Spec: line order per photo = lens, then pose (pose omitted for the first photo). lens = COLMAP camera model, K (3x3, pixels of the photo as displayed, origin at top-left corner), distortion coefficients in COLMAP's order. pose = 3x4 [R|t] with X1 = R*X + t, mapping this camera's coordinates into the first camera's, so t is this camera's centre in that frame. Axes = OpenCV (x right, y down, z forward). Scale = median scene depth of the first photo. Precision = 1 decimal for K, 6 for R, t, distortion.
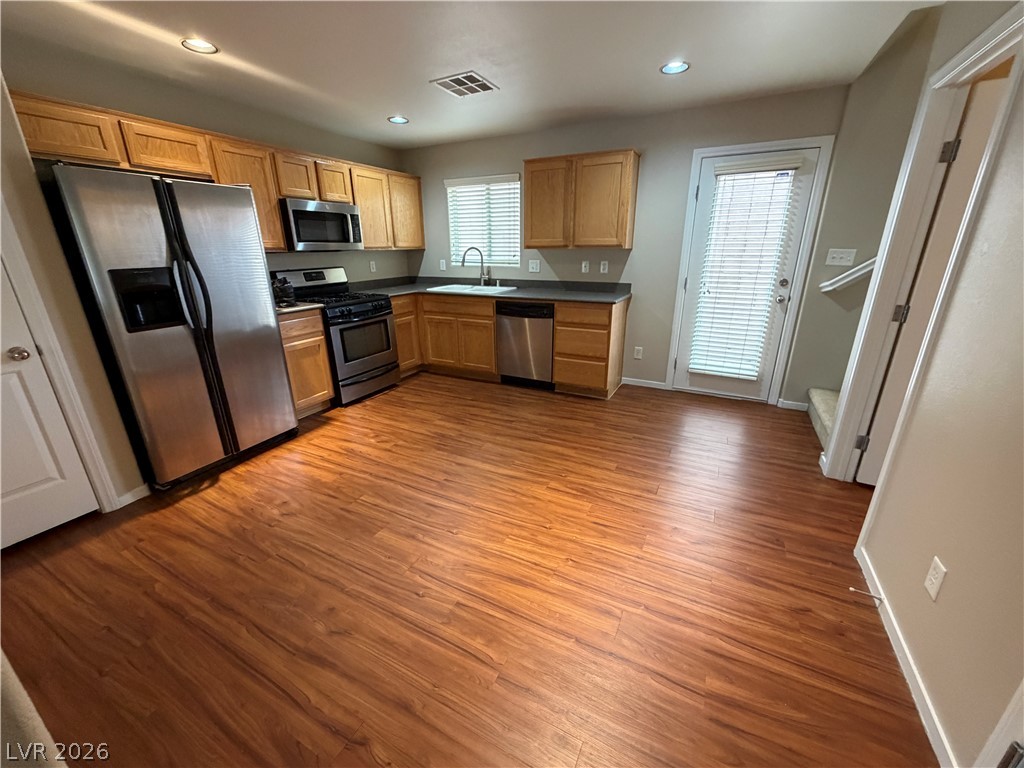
lens RADIAL K [[407.5, 0, 508.9], [0, 407.5, 383.4], [0, 0, 1]] dist [0.000248, 0.000064]
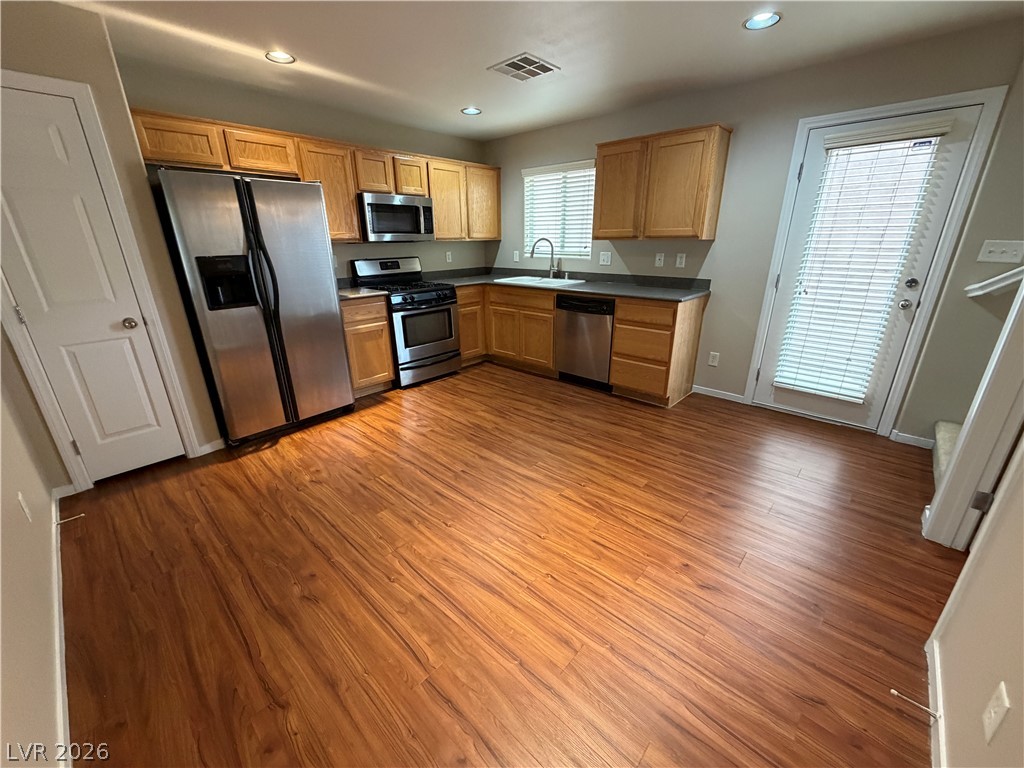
lens RADIAL K [[407.5, 0, 509.1], [0, 407.5, 383.7], [0, 0, 1]] dist [0.000248, 0.000064]
pose [[0.963970, 0.089398, -0.250539, 0.143056], [-0.084548, 0.995965, 0.030077, -0.013599], [0.252218, -0.007811, 0.967639, 0.045207]]
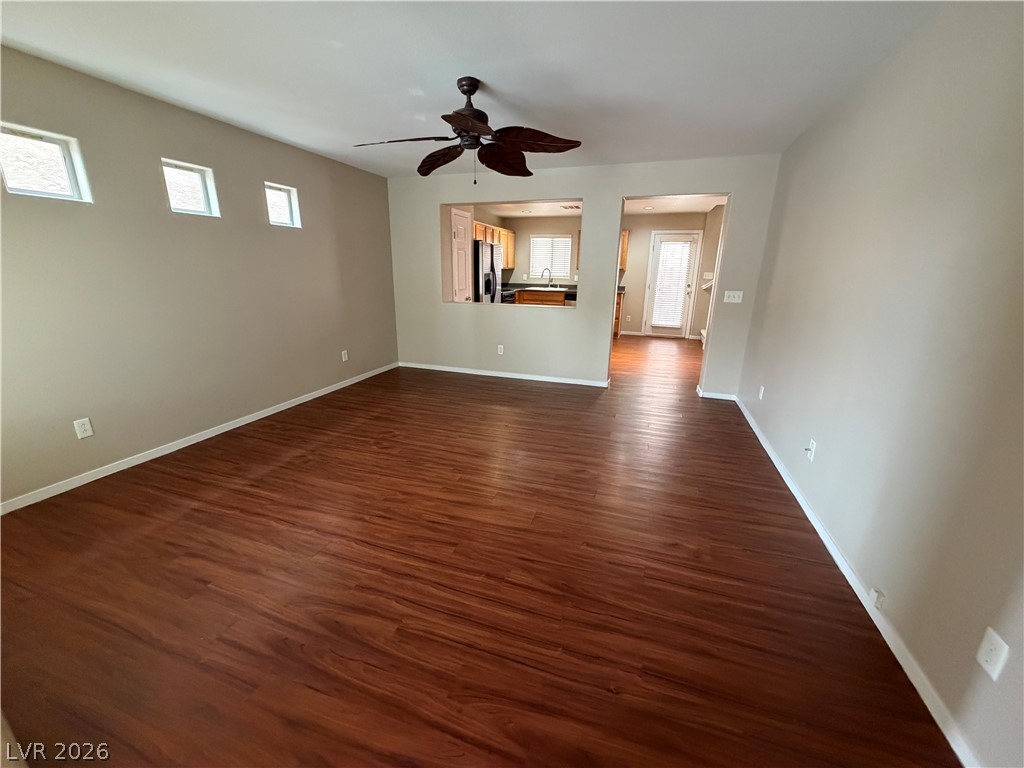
lens RADIAL K [[407.5, 0, 509.3], [0, 407.5, 383.7], [0, 0, 1]] dist [0.000248, 0.000064]
pose [[0.987615, -0.019446, 0.155689, -0.789037], [0.027352, 0.998434, -0.048801, 0.433385], [-0.154496, 0.052455, 0.986600, -1.226770]]
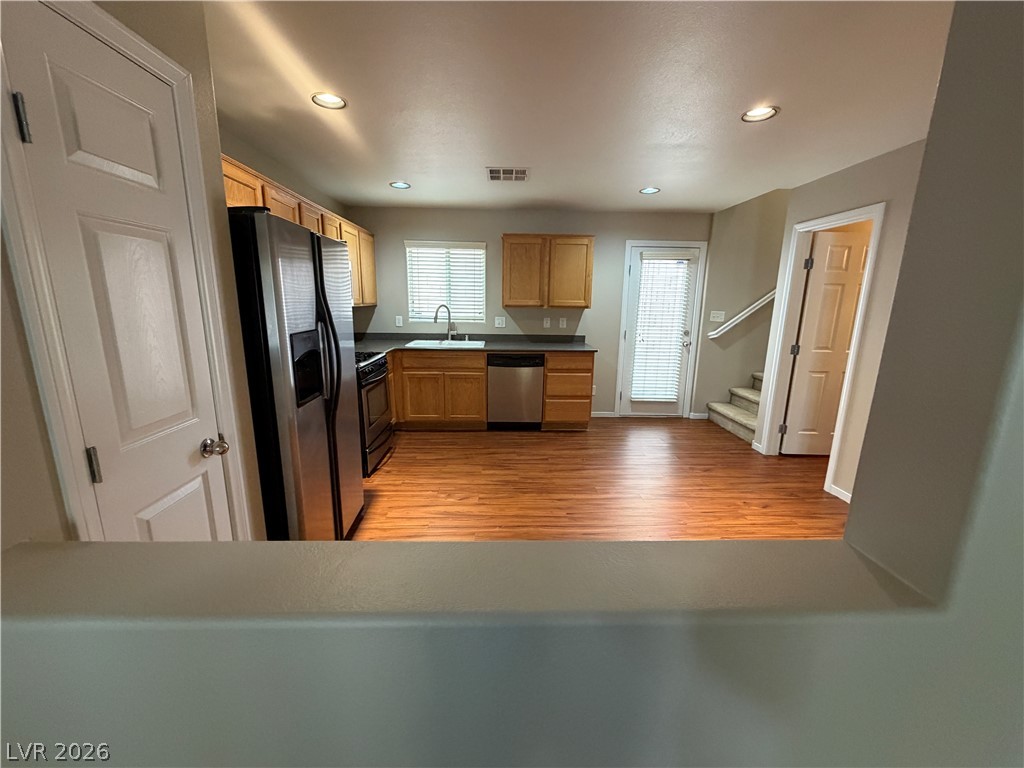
lens RADIAL K [[407.5, 0, 508.8], [0, 407.5, 383.0], [0, 0, 1]] dist [0.000248, 0.000064]
pose [[0.872909, -0.076772, 0.481804, -0.610886], [0.135288, 0.986904, -0.087853, -0.028133], [-0.468750, 0.141870, 0.871864, 0.049366]]
